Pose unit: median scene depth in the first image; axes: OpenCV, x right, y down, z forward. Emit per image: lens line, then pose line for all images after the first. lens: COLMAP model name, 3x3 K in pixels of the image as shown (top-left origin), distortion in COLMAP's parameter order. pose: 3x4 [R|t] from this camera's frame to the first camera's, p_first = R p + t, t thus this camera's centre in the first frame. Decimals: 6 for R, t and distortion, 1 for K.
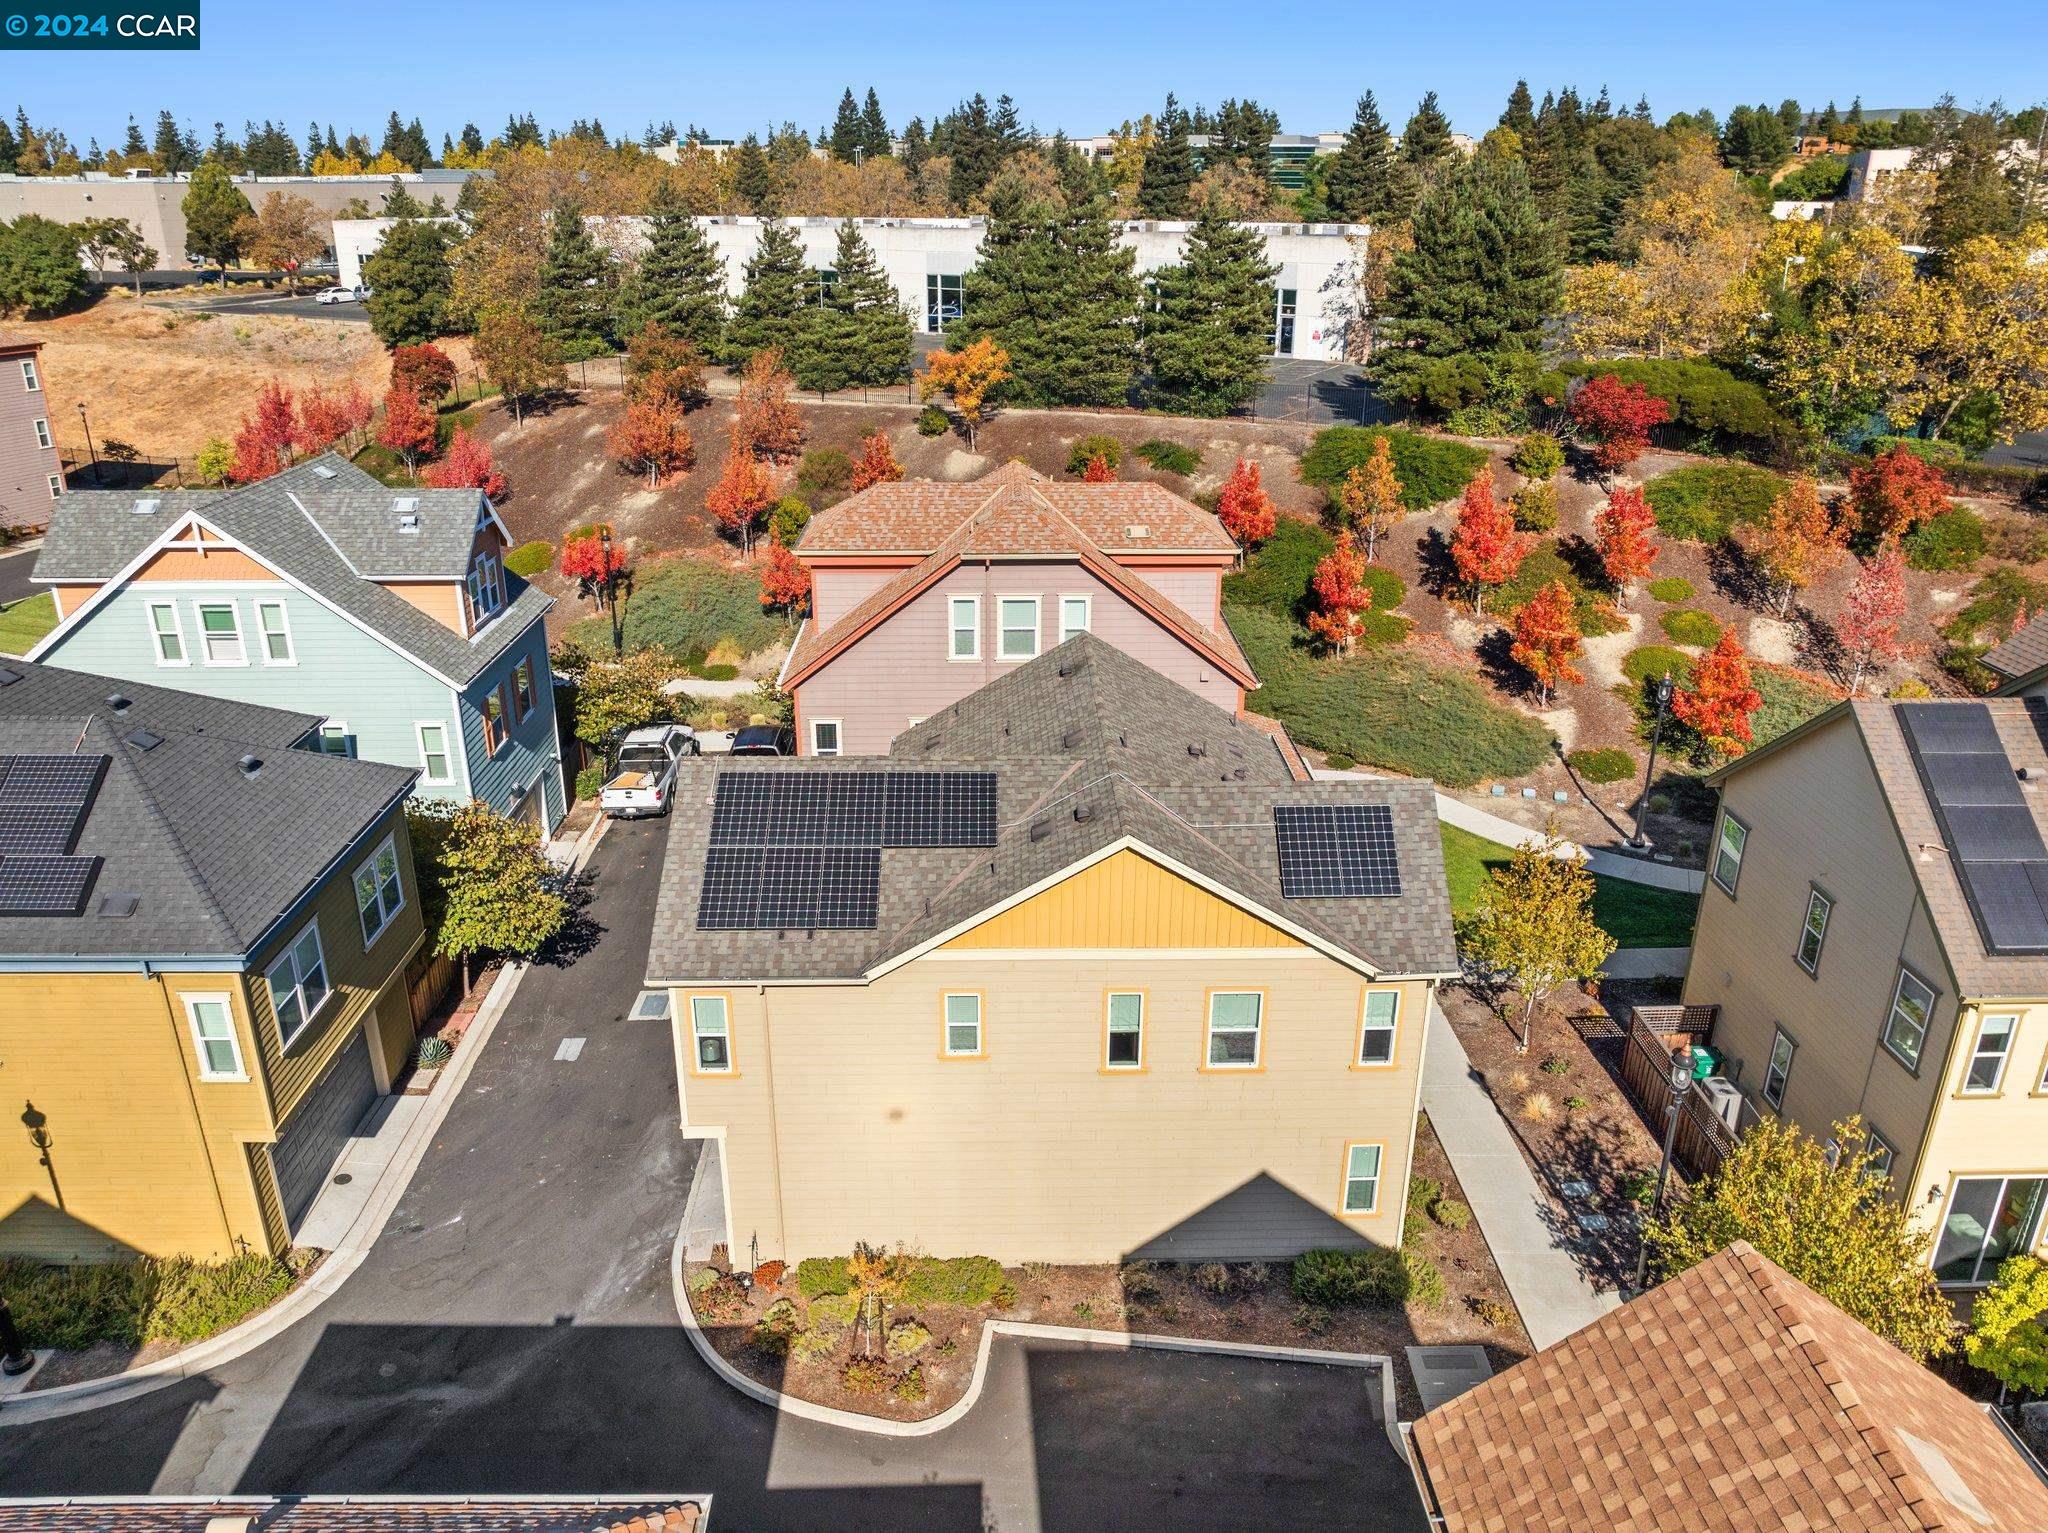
lens RADIAL K [[1463.8, 0, 1024.0], [0, 1463.8, 766.5], [0, 0, 1]] dist [-0.049220, 0.021064]
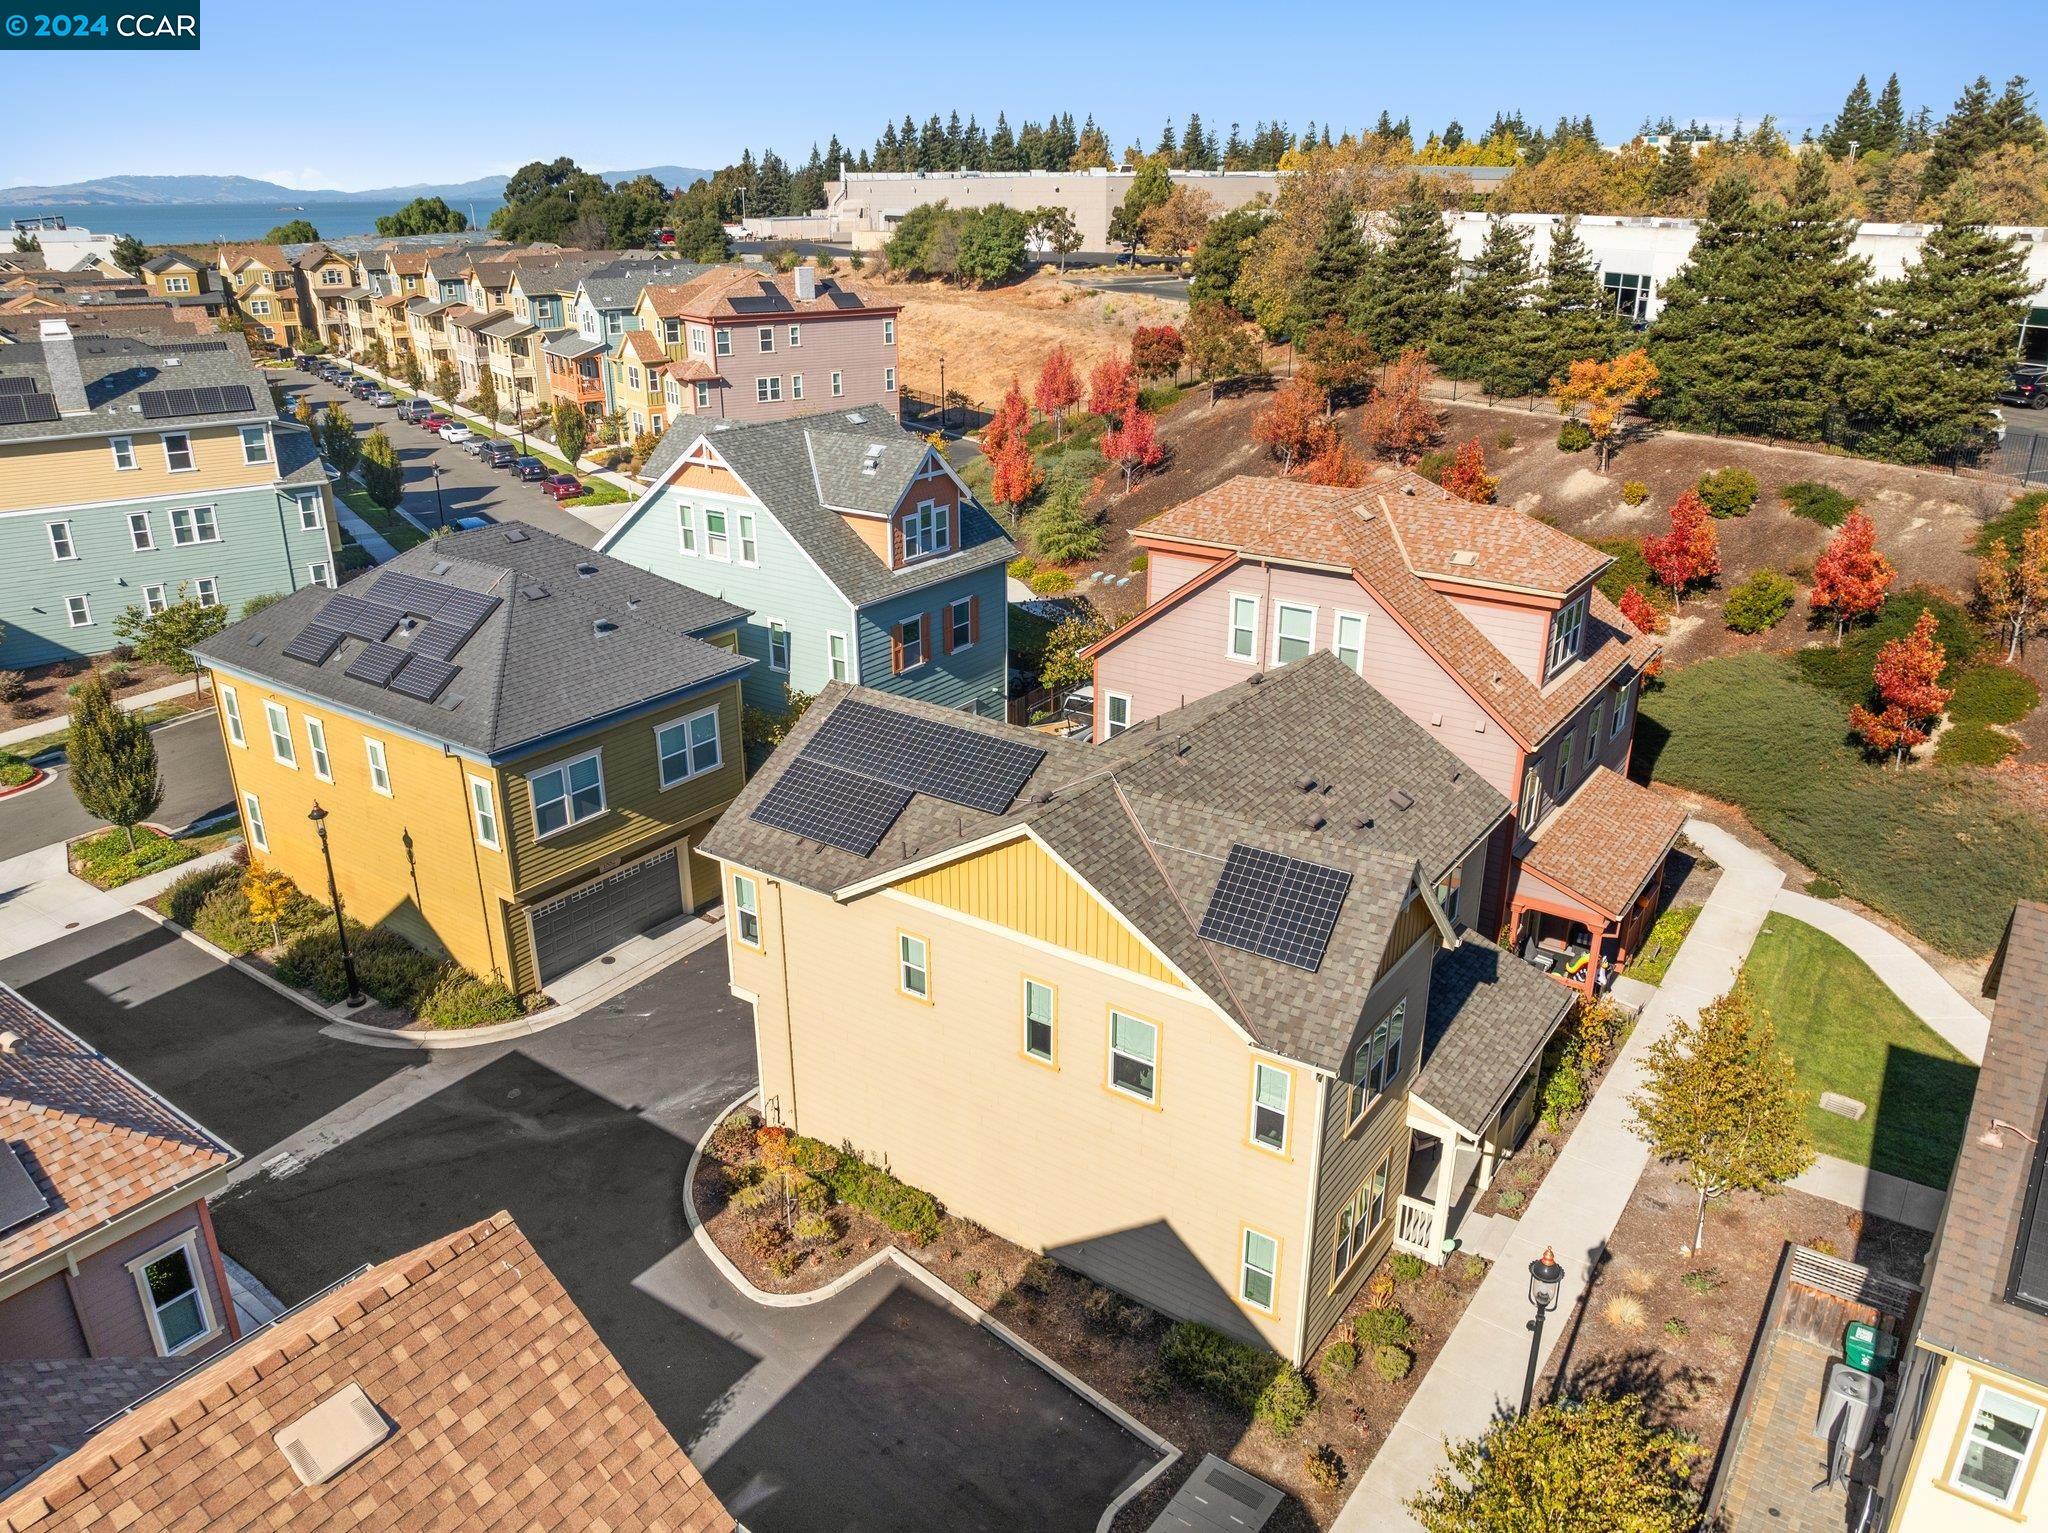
lens RADIAL K [[1463.8, 0, 1024.0], [0, 1463.8, 766.5], [0, 0, 1]] dist [-0.049220, 0.021064]
pose [[0.797328, 0.216039, -0.563556, 0.241638], [-0.215141, 0.974139, 0.069052, -0.023093], [0.563900, 0.066186, 0.823187, 0.065191]]
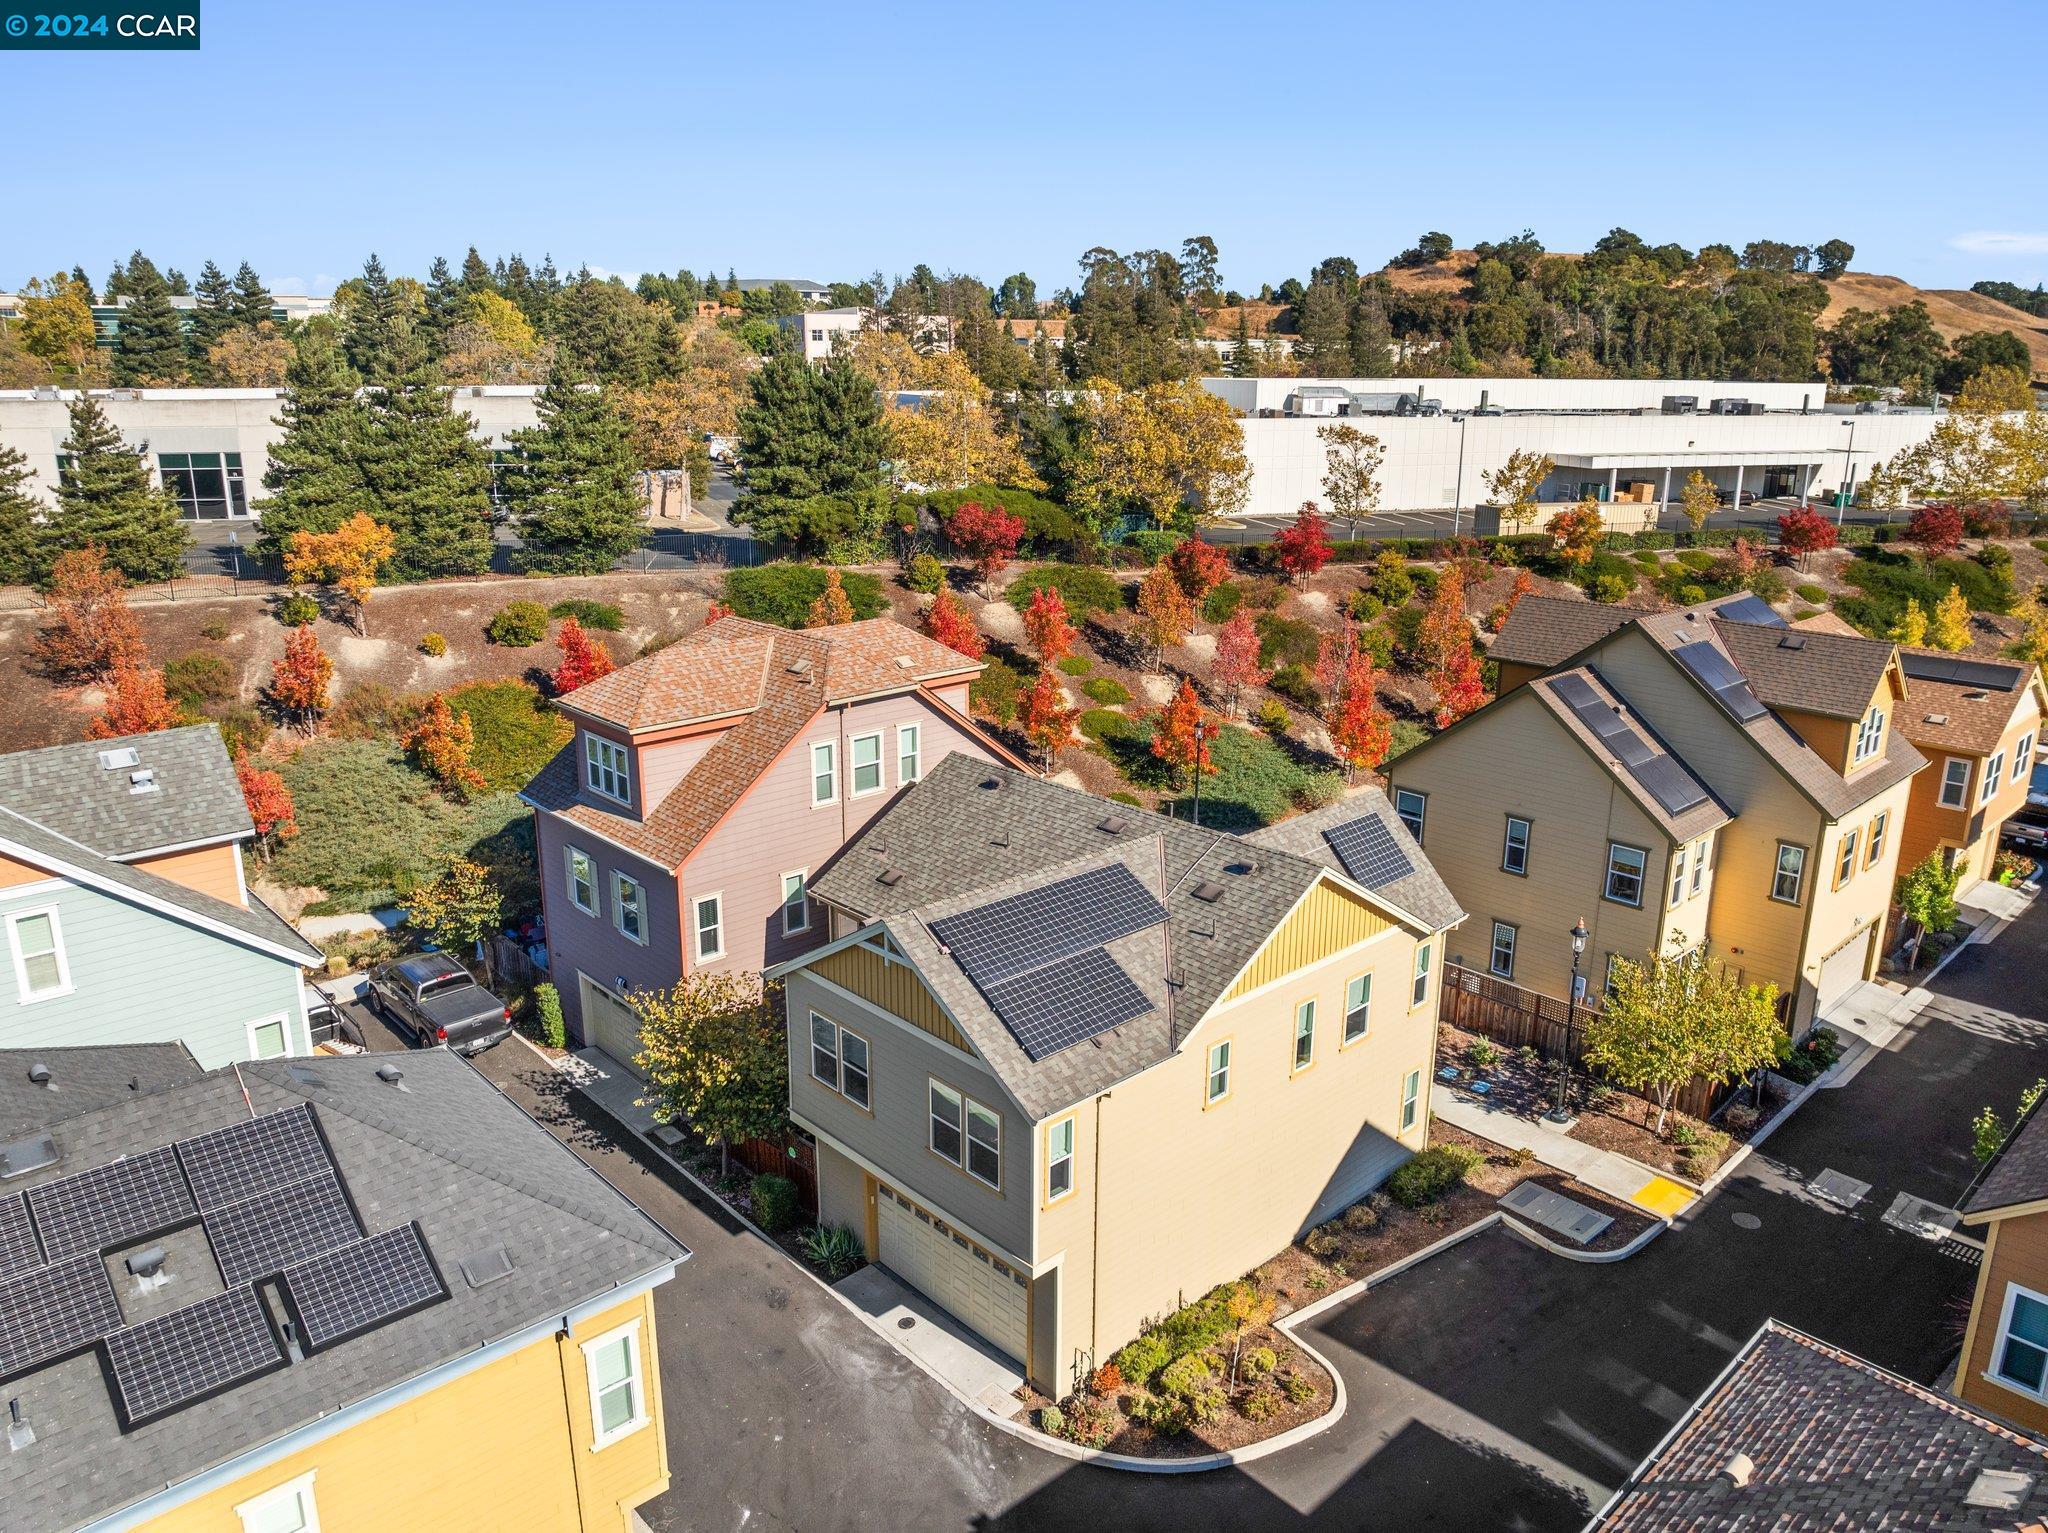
lens RADIAL K [[1456.0, 0, 1025.2], [0, 1456.0, 756.4], [0, 0, 1]] dist [-0.027178, -0.041318]
pose [[0.741199, -0.176177, 0.647755, -0.344892], [0.242382, 0.970087, -0.013502, -0.034105], [-0.625999, 0.167012, 0.761729, 0.078049]]
